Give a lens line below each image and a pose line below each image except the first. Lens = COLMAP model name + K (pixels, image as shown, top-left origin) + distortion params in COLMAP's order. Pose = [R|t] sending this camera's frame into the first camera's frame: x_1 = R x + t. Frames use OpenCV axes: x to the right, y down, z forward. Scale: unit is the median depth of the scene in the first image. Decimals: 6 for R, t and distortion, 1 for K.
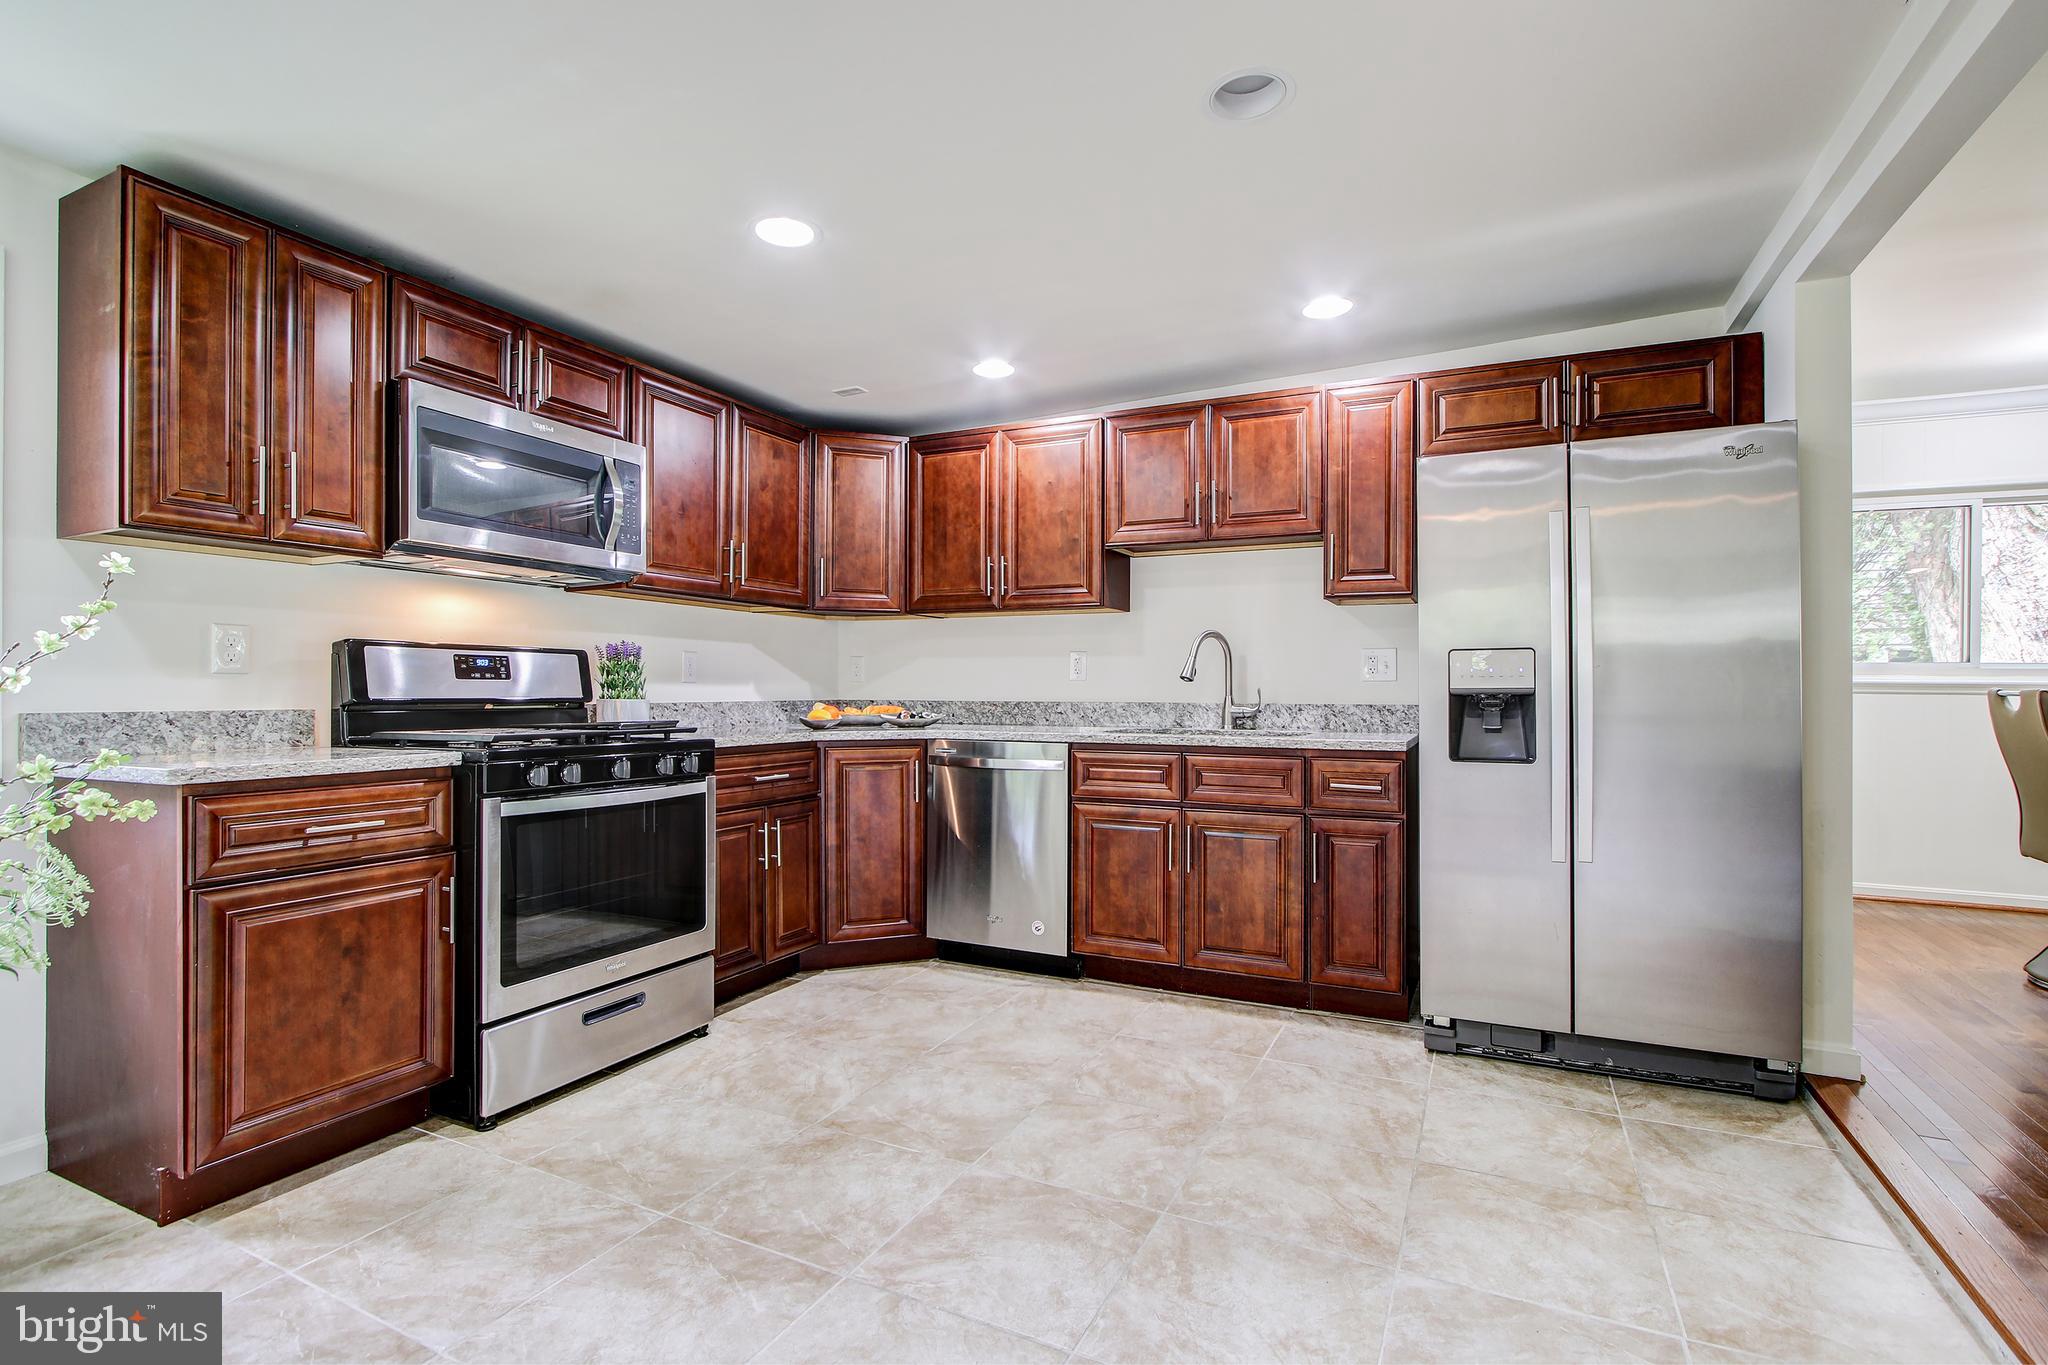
lens RADIAL K [[959.8, 0, 981.0], [0, 959.8, 678.7], [0, 0, 1]] dist [-0.004467, 0.000112]
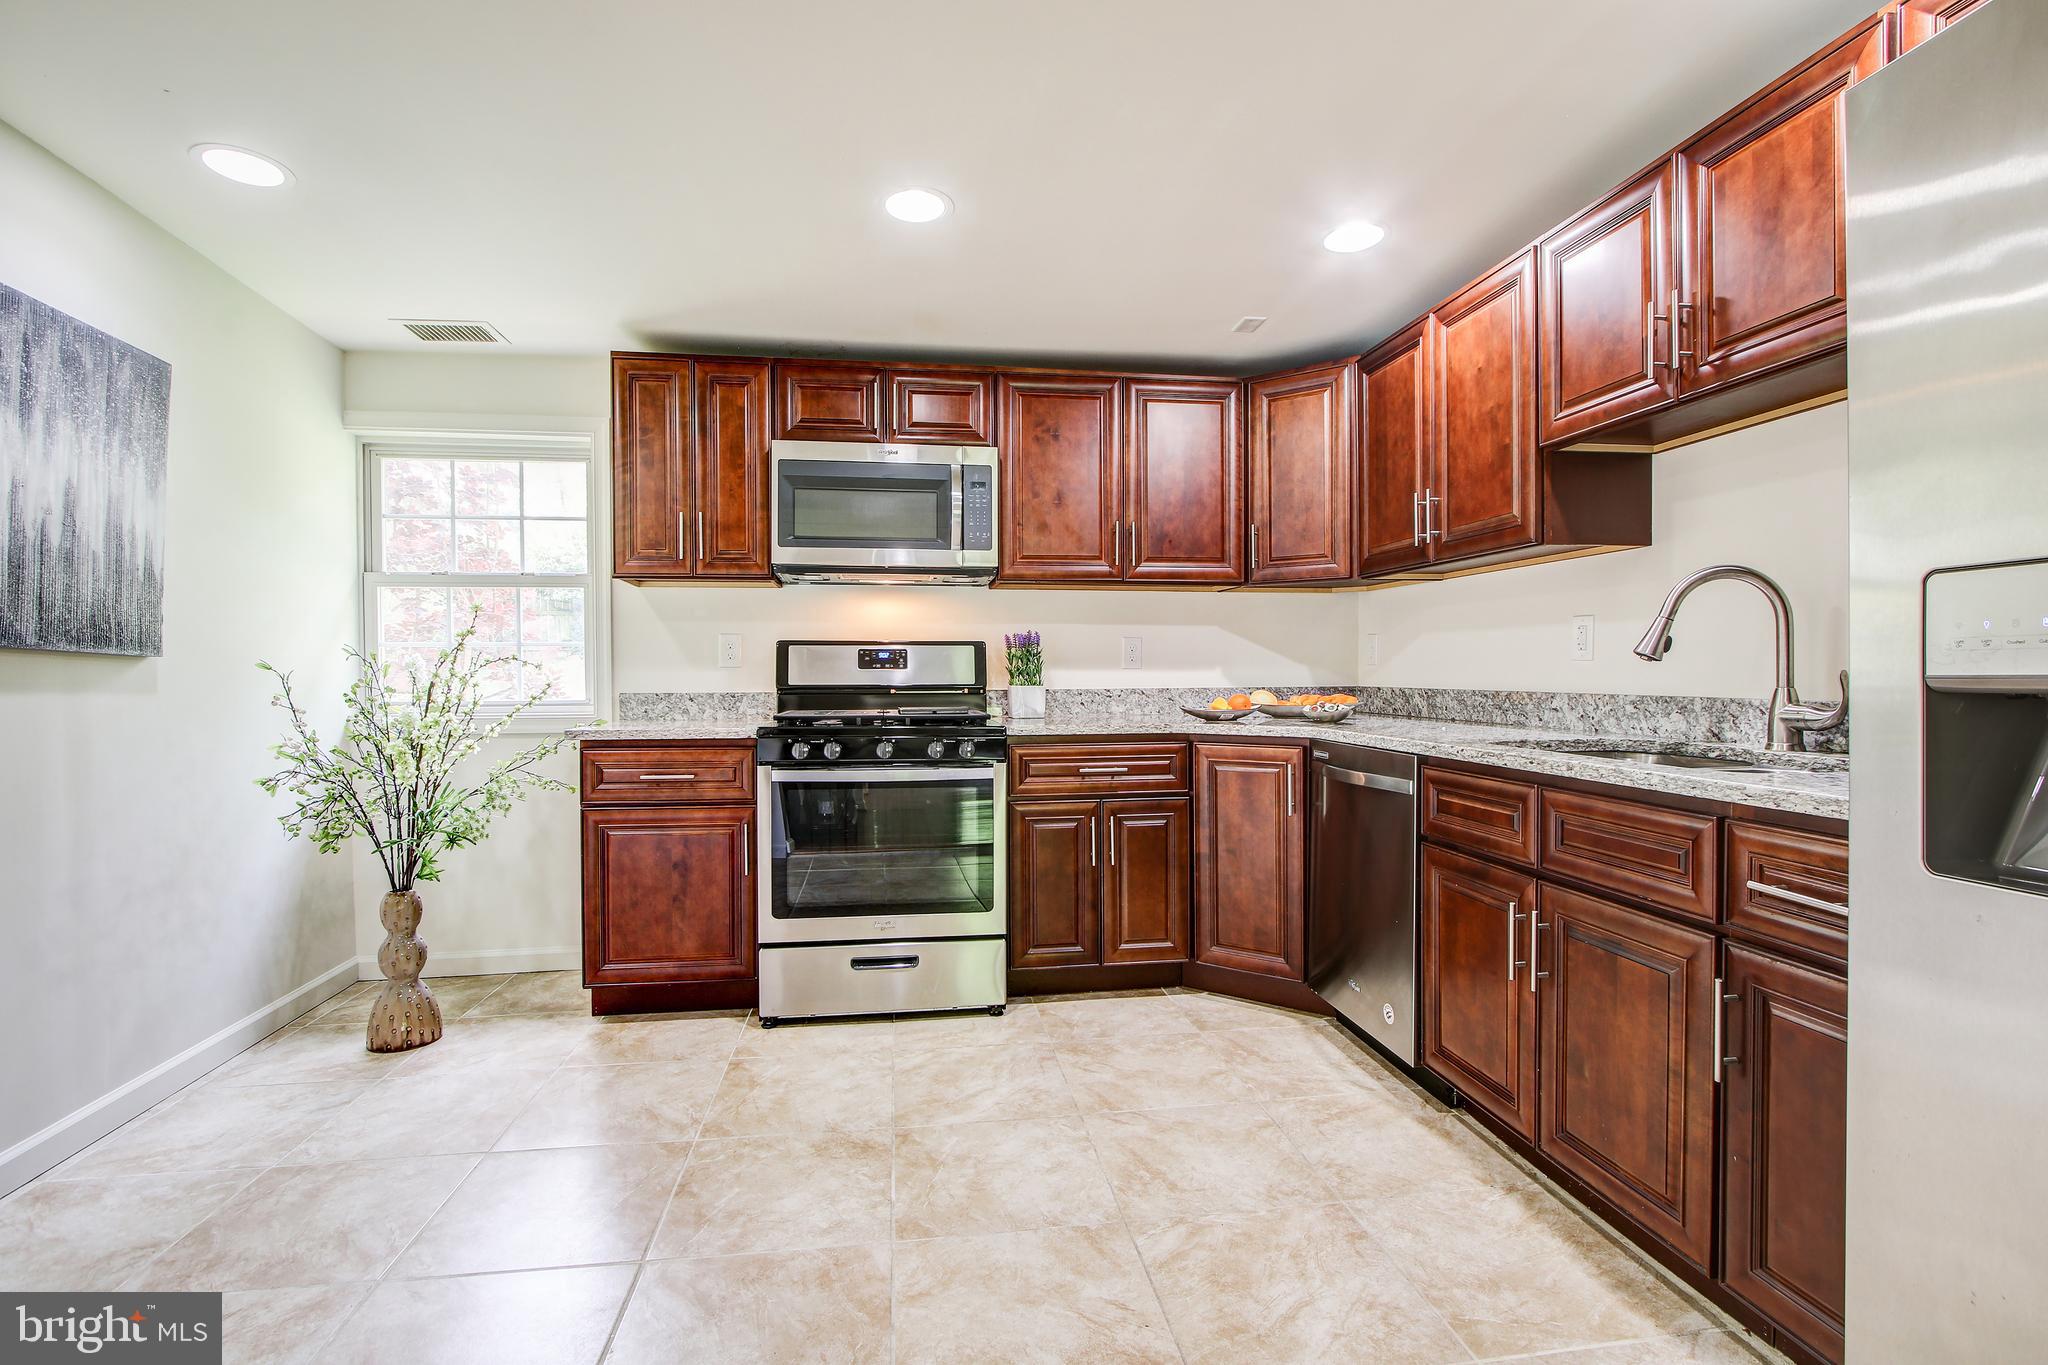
lens RADIAL K [[909.4, 0, 1022.8], [0, 909.4, 677.1], [0, 0, 1]] dist [-0.010807, 0.000641]
pose [[0.581508, -0.000361, -0.813541, 0.460691], [0.015609, 0.999821, 0.010713, 0.001033], [0.813391, -0.018928, 0.581409, 0.414560]]
